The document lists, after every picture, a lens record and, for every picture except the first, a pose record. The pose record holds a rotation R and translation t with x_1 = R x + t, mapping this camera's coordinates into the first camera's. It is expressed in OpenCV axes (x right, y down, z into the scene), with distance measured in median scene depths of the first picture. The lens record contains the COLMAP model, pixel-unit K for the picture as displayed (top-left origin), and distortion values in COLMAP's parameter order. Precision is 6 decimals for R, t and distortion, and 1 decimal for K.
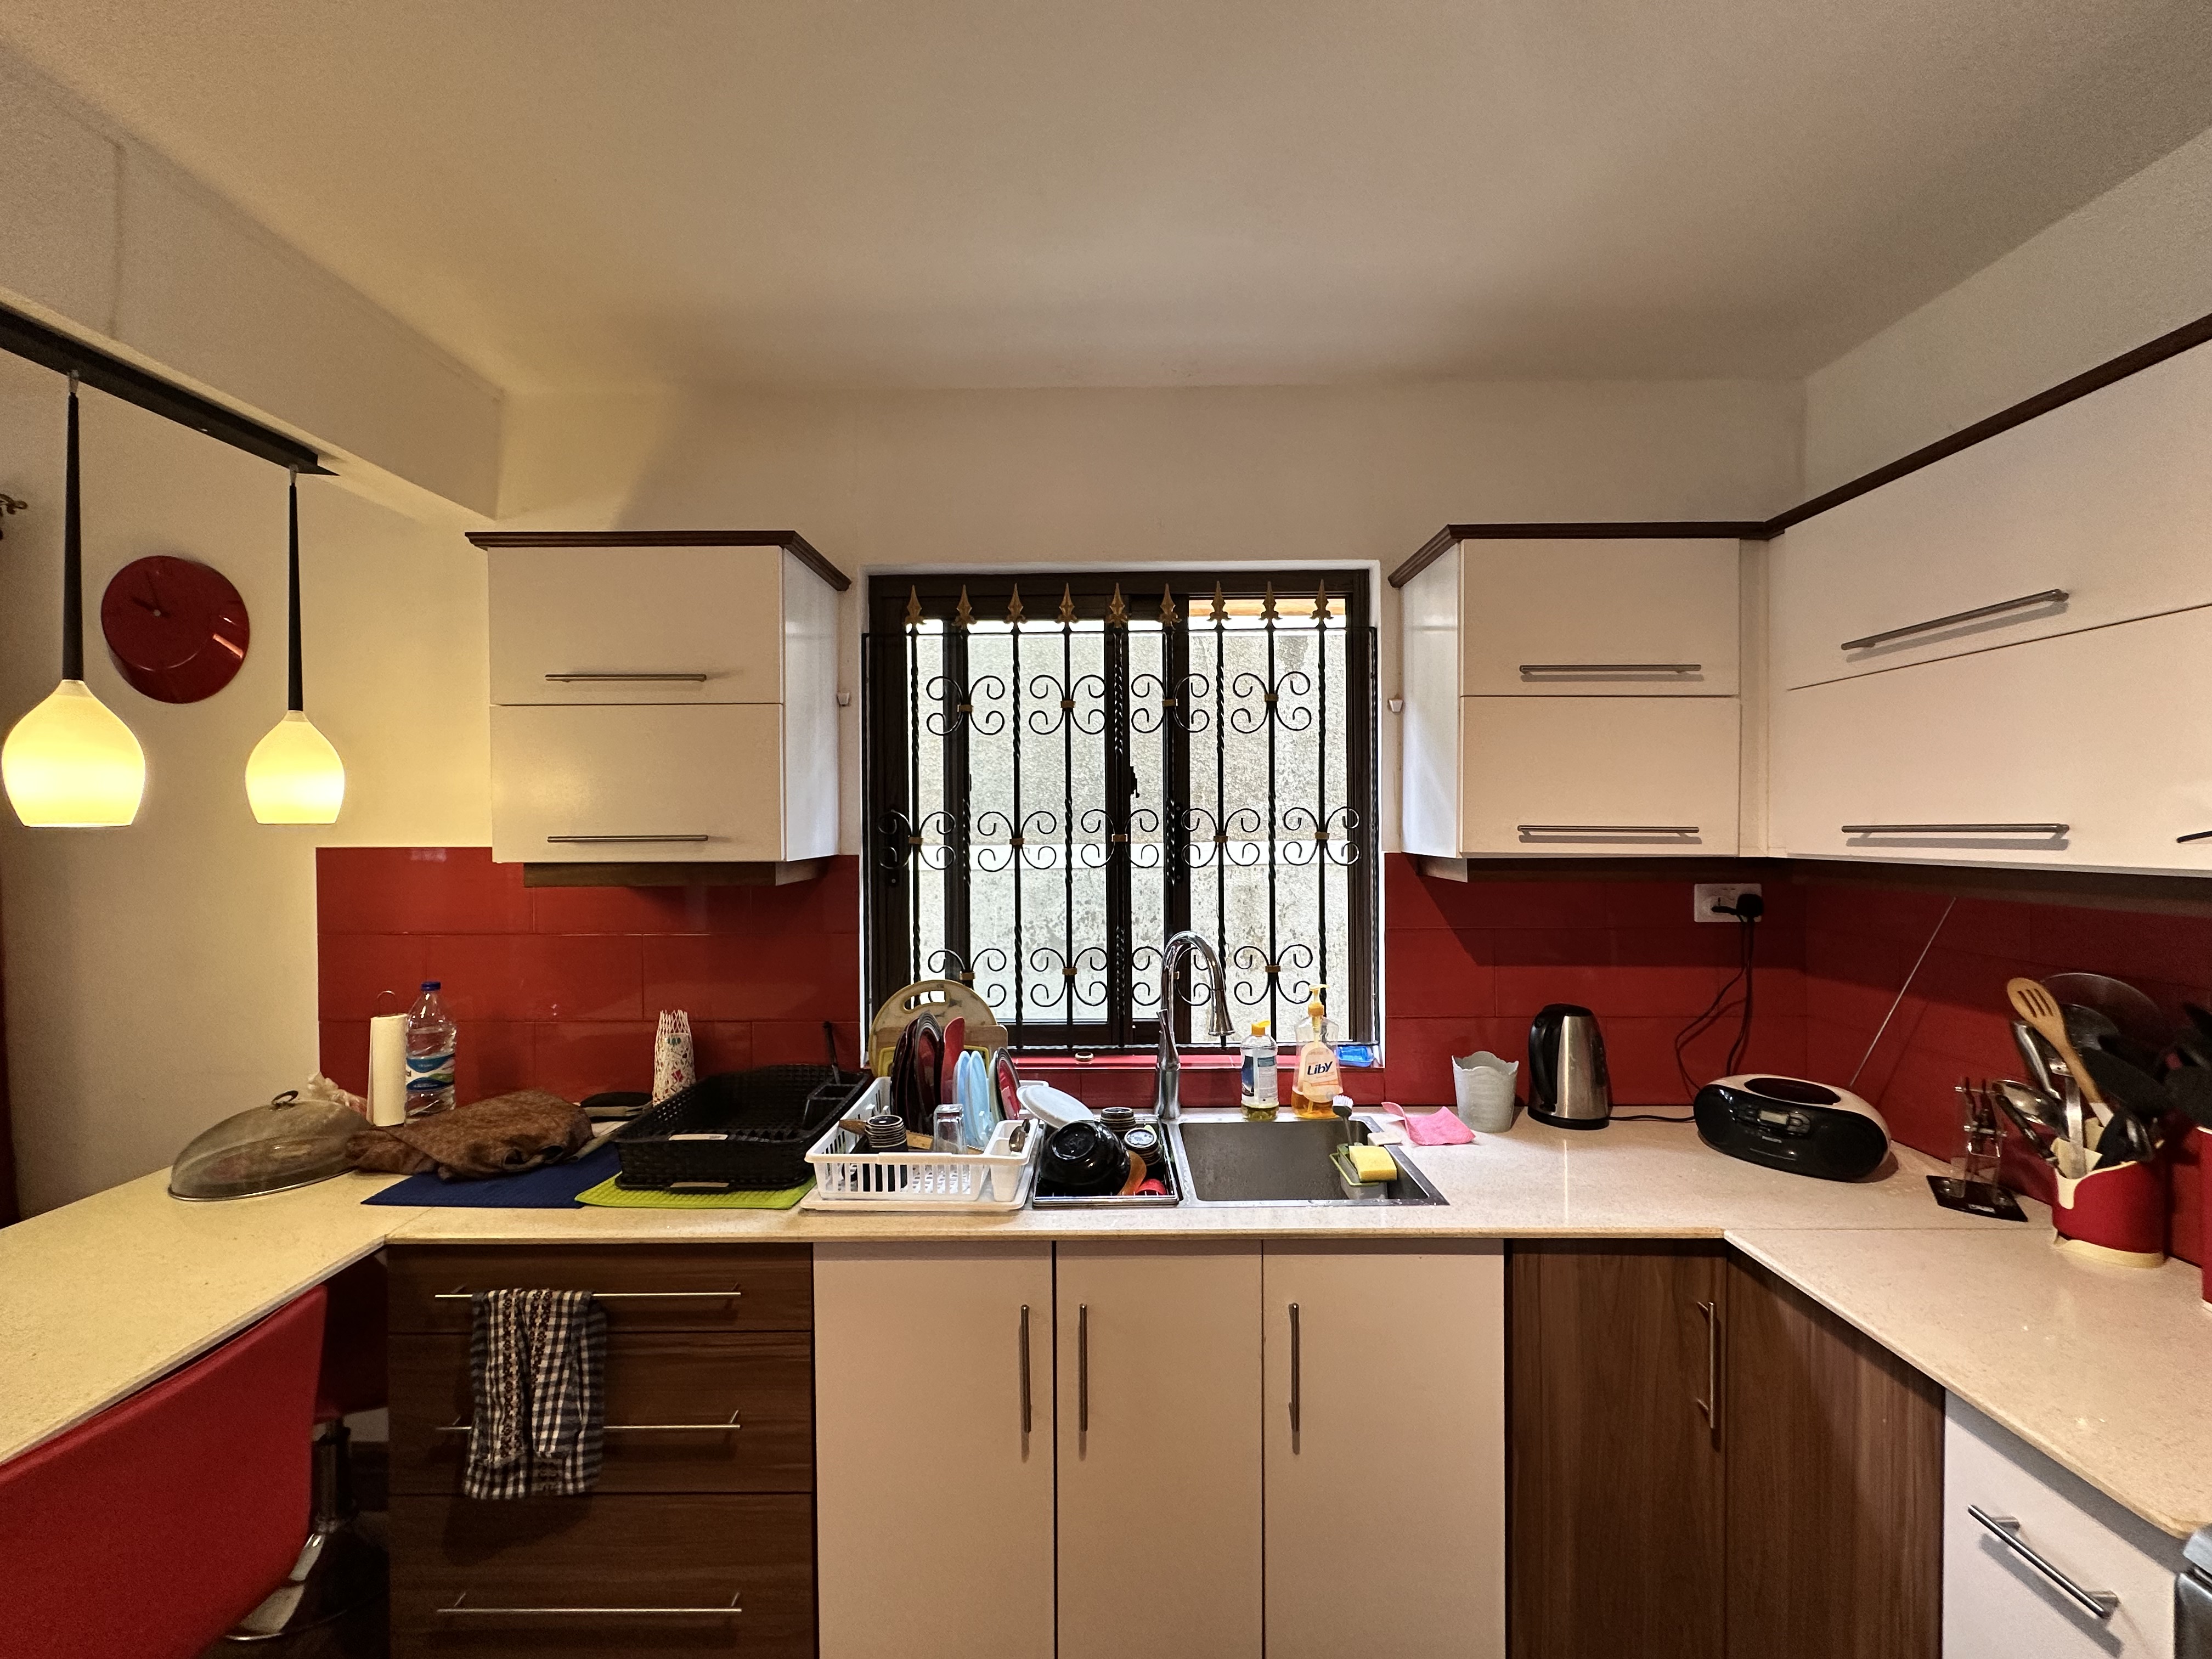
lens RADIAL K [[881.3, 0, 1101.7], [0, 881.3, 826.8], [0, 0, 1]] dist [-0.000253, -0.000091]
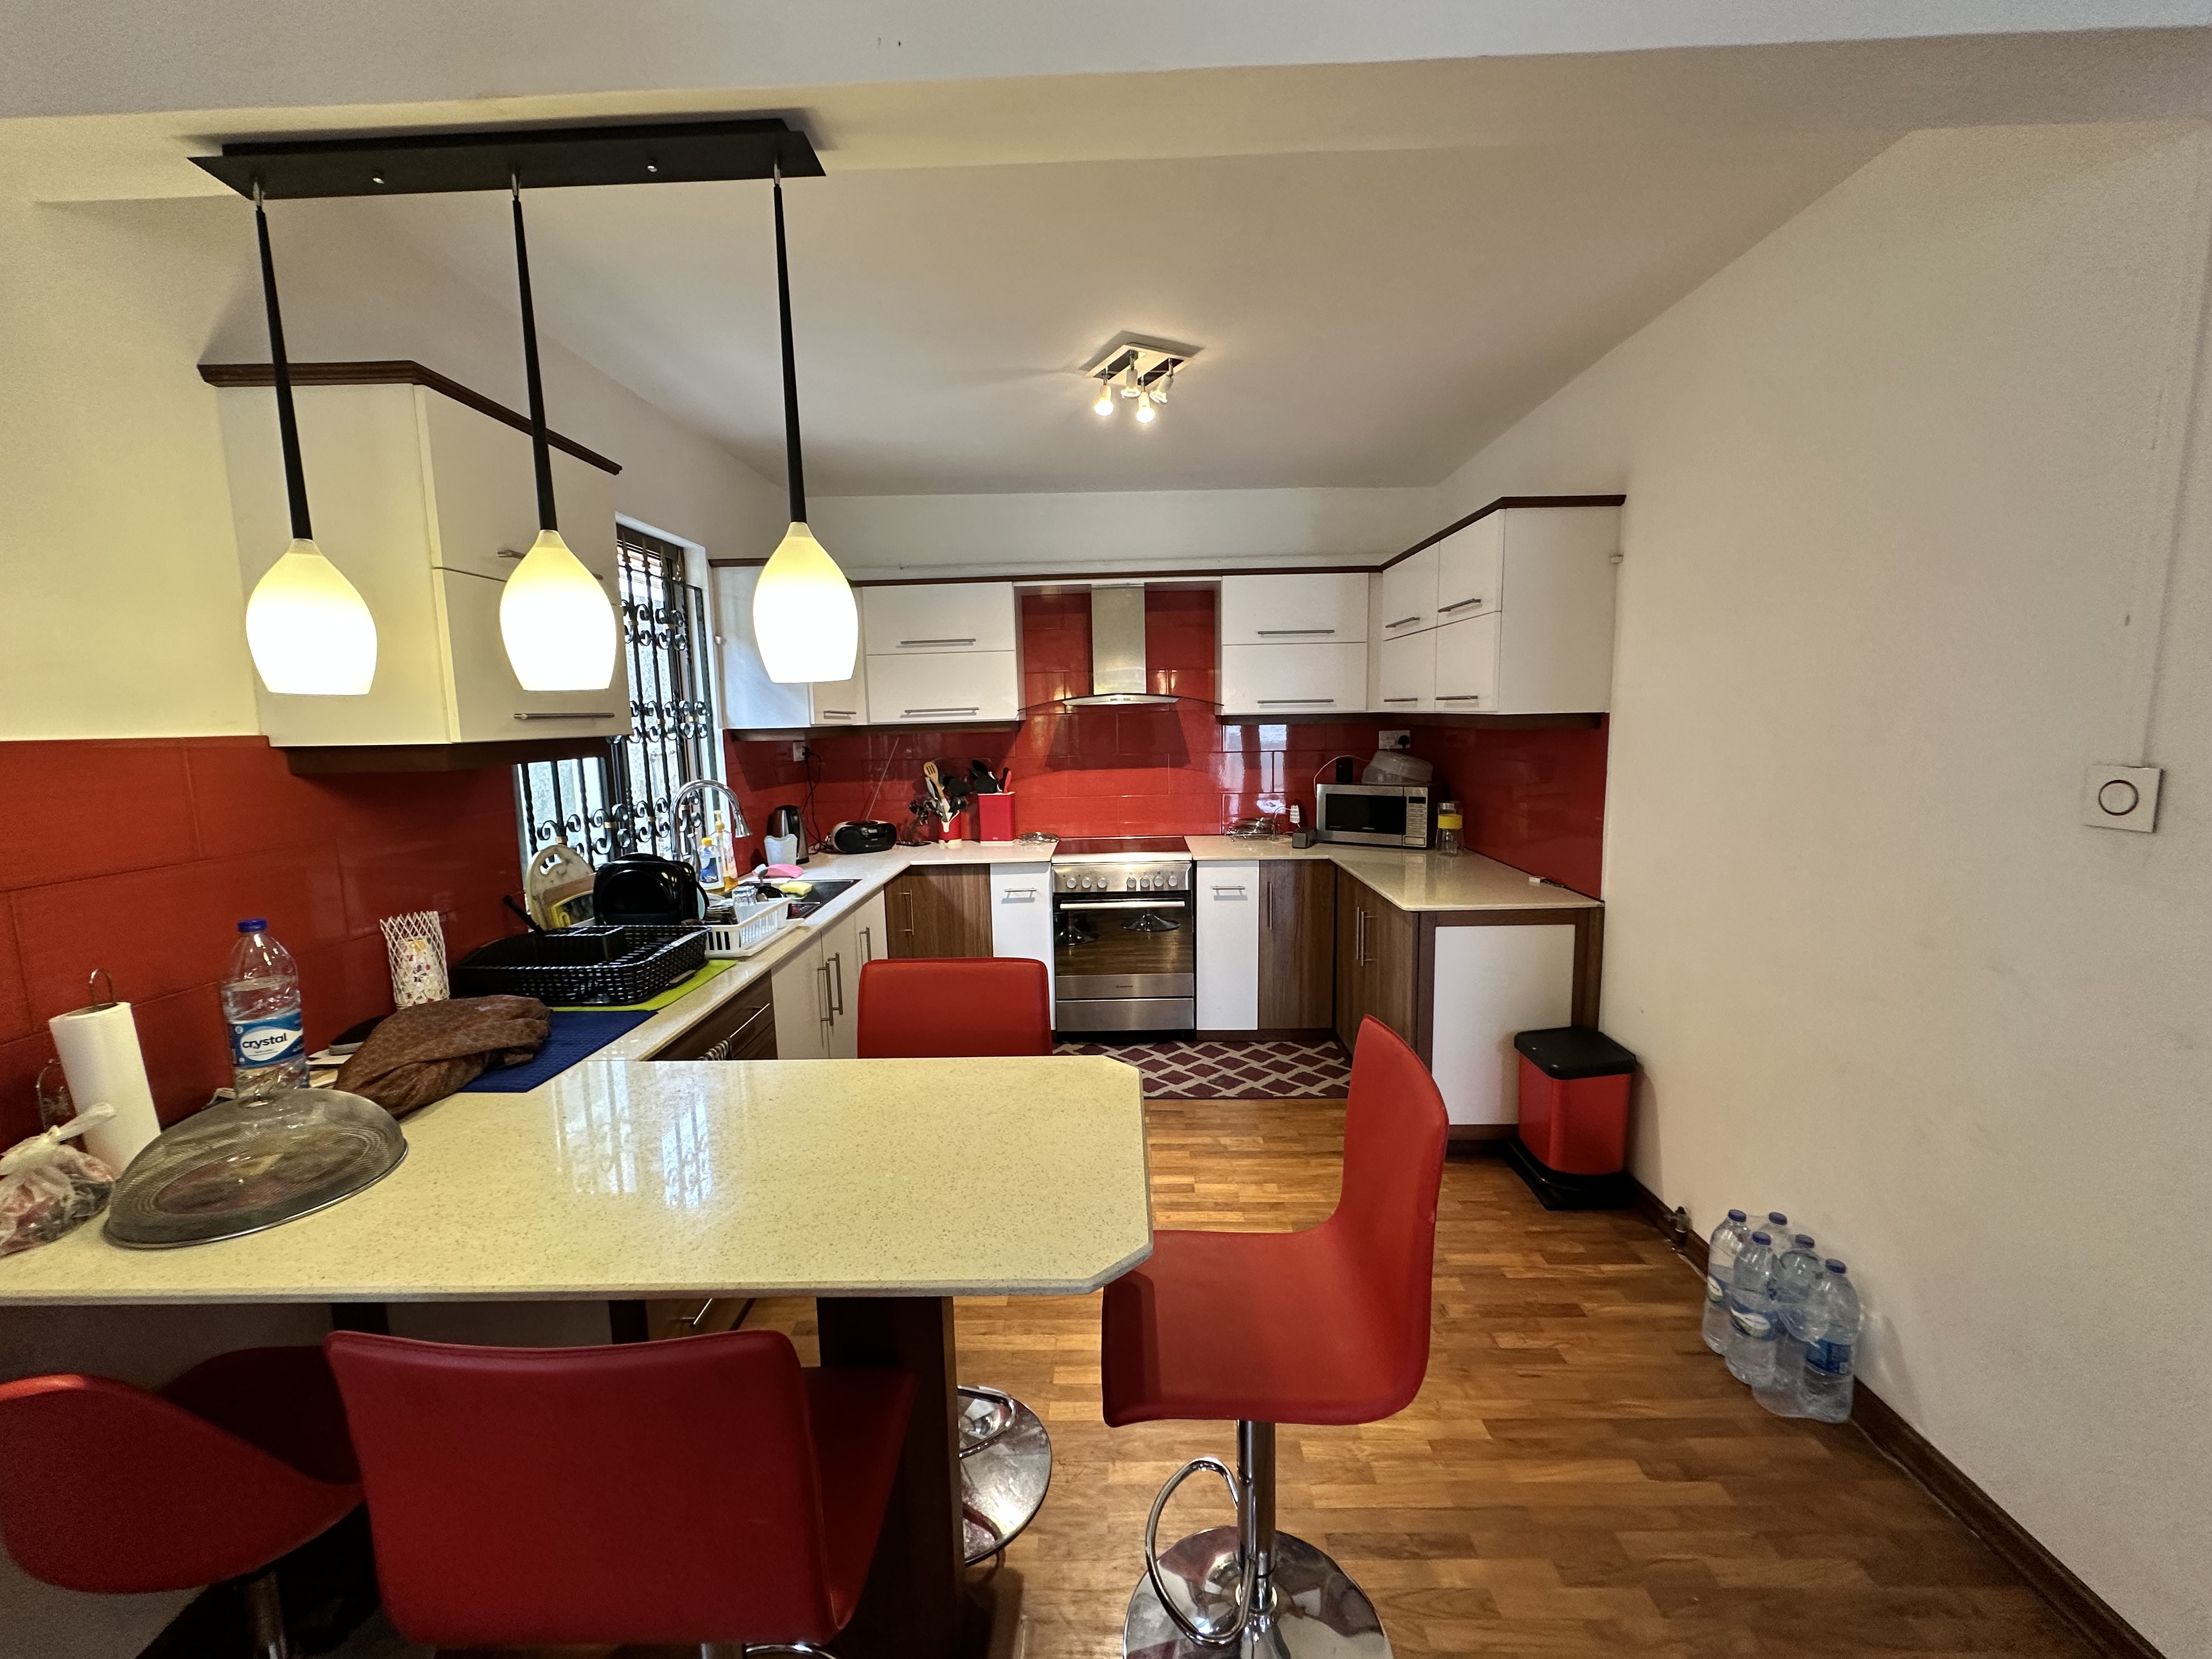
lens RADIAL K [[881.3, 0, 1101.7], [0, 881.3, 826.8], [0, 0, 1]] dist [-0.000253, -0.000091]
pose [[0.018420, -0.121394, 0.992433, -1.903125], [0.033461, 0.992121, 0.120735, 0.047377], [-0.999270, 0.030983, 0.022336, 0.353835]]
